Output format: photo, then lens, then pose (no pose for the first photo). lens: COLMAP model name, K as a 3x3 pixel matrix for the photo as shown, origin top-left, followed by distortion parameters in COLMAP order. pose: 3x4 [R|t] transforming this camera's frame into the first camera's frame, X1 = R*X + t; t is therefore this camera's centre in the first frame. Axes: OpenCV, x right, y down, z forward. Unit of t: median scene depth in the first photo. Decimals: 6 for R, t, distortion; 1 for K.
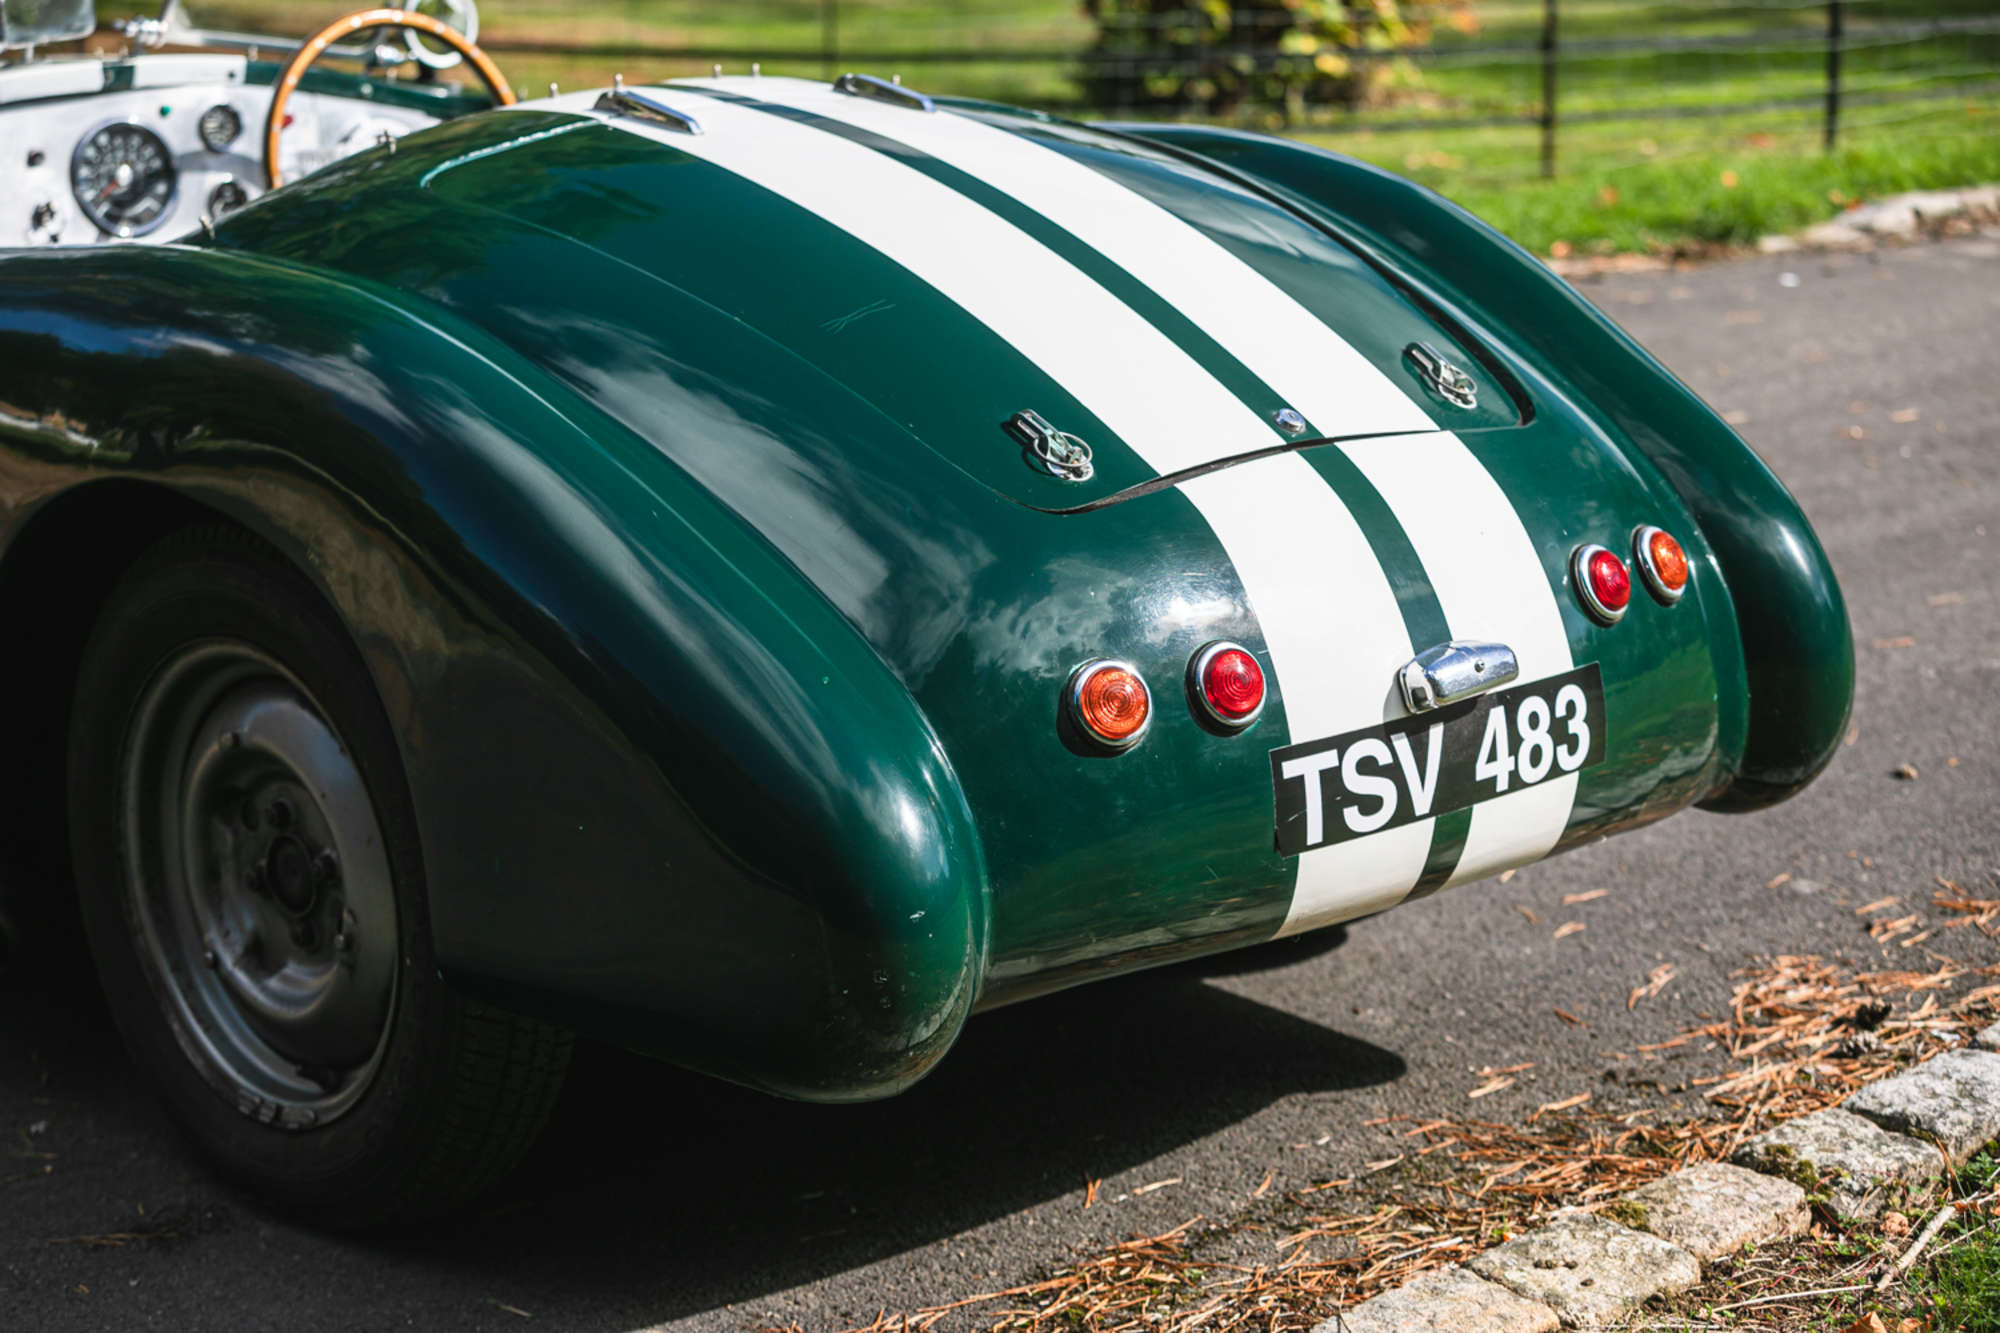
lens RADIAL K [[4403.4, 0, 1000.0], [0, 4403.4, 666.5], [0, 0, 1]] dist [-0.285025, 0.297985]
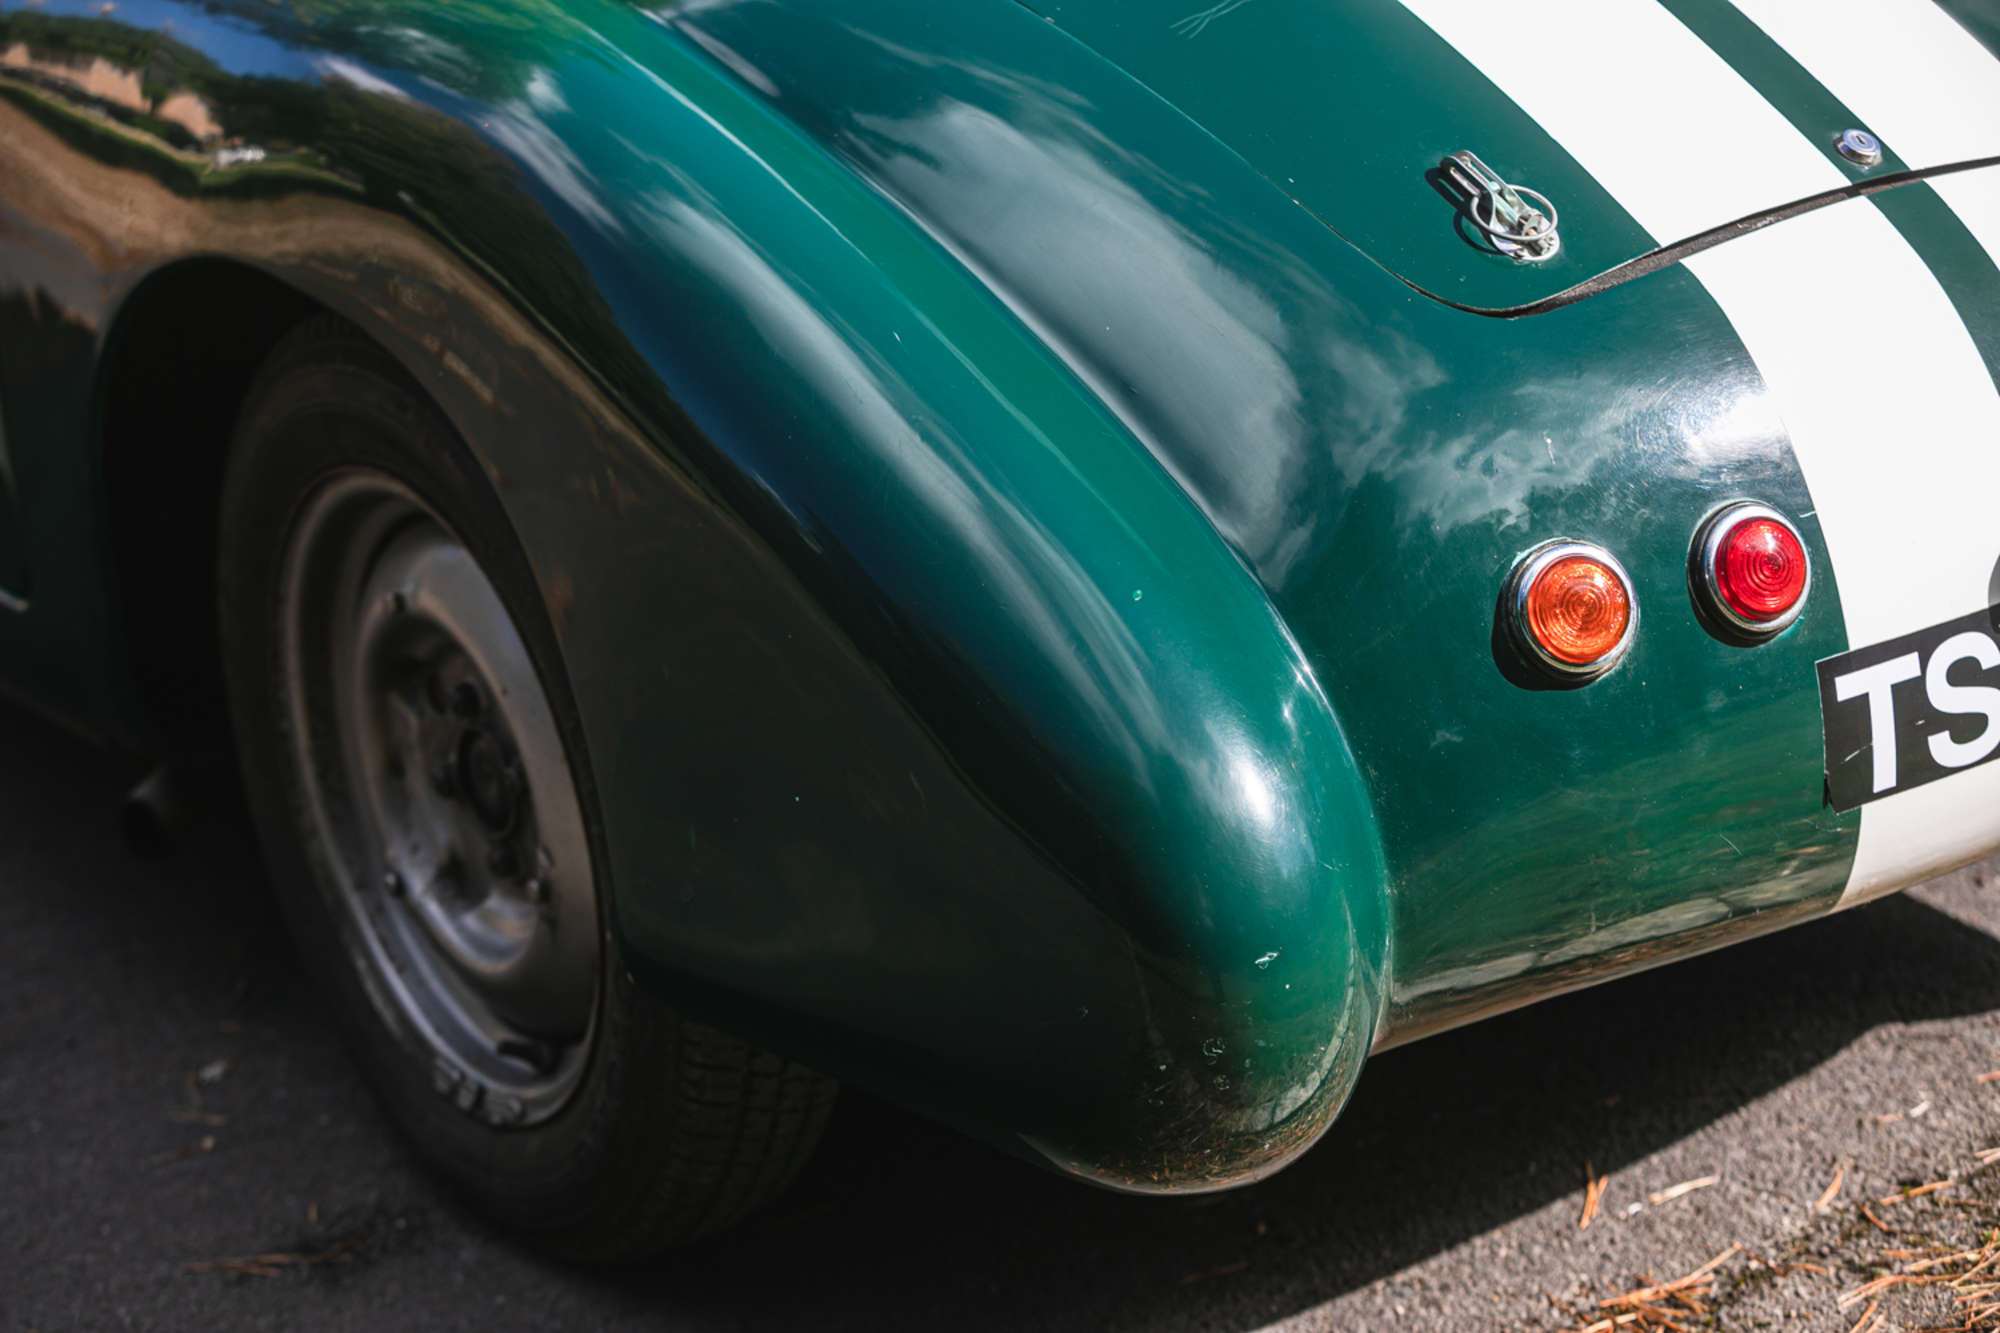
lens RADIAL K [[4403.4, 0, 1000.0], [0, 4403.4, 666.5], [0, 0, 1]] dist [-0.285025, 0.297985]
pose [[0.986514, -0.000077, -0.163677, 0.042418], [0.021020, 0.991779, 0.126224, -0.060819], [0.162322, -0.127962, 0.978405, 0.289191]]
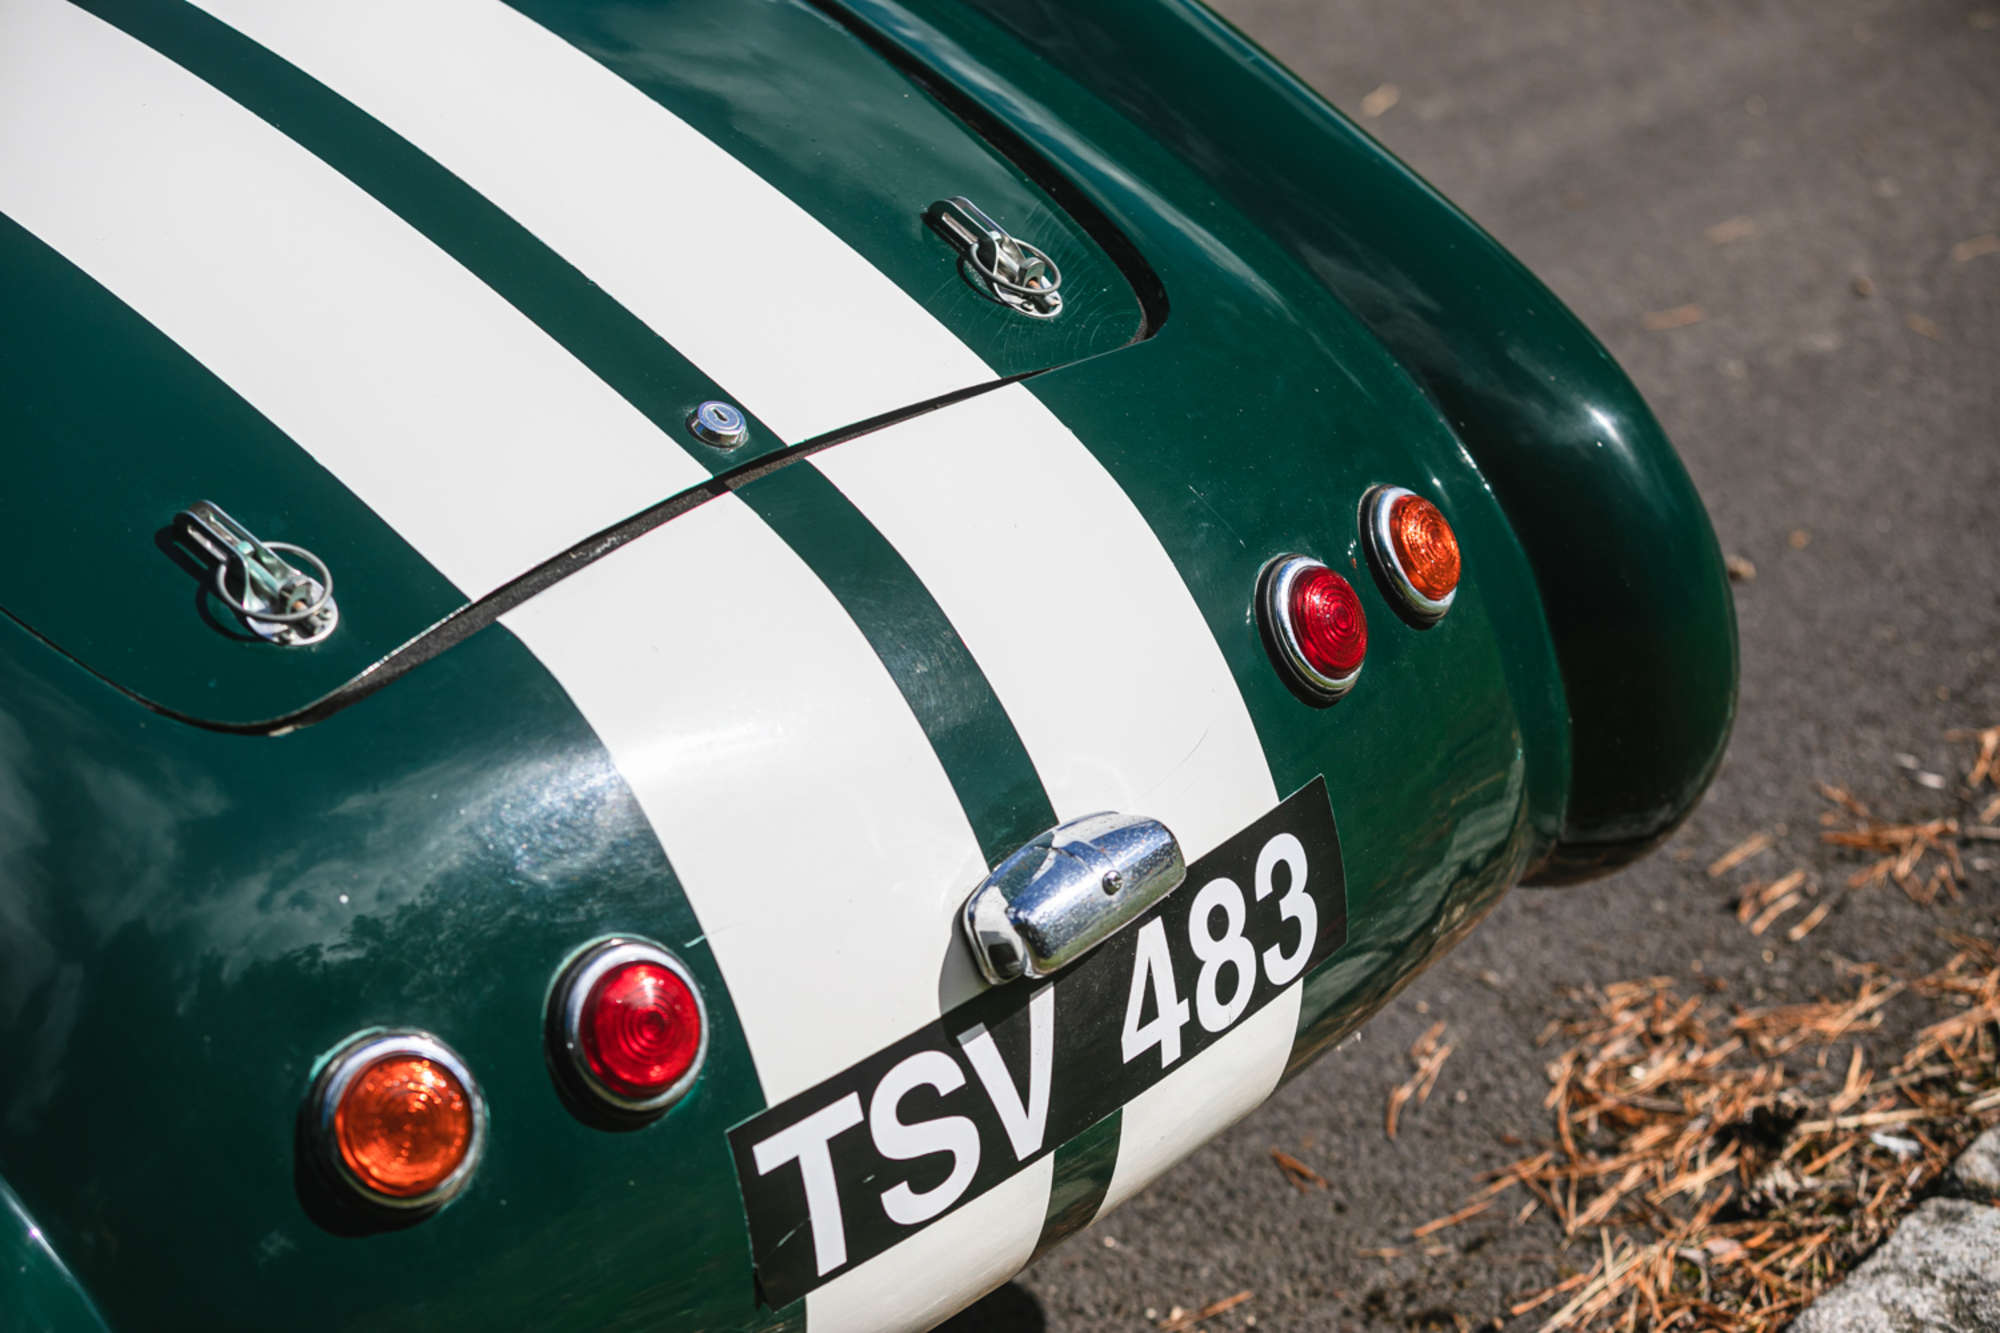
lens RADIAL K [[4403.4, 0, 1000.0], [0, 4403.4, 666.5], [0, 0, 1]] dist [-0.285025, 0.297985]
pose [[0.991832, -0.103393, 0.074693, 0.054211], [0.091364, 0.984517, 0.149597, -0.098810], [-0.089003, -0.141551, 0.985922, 0.442361]]
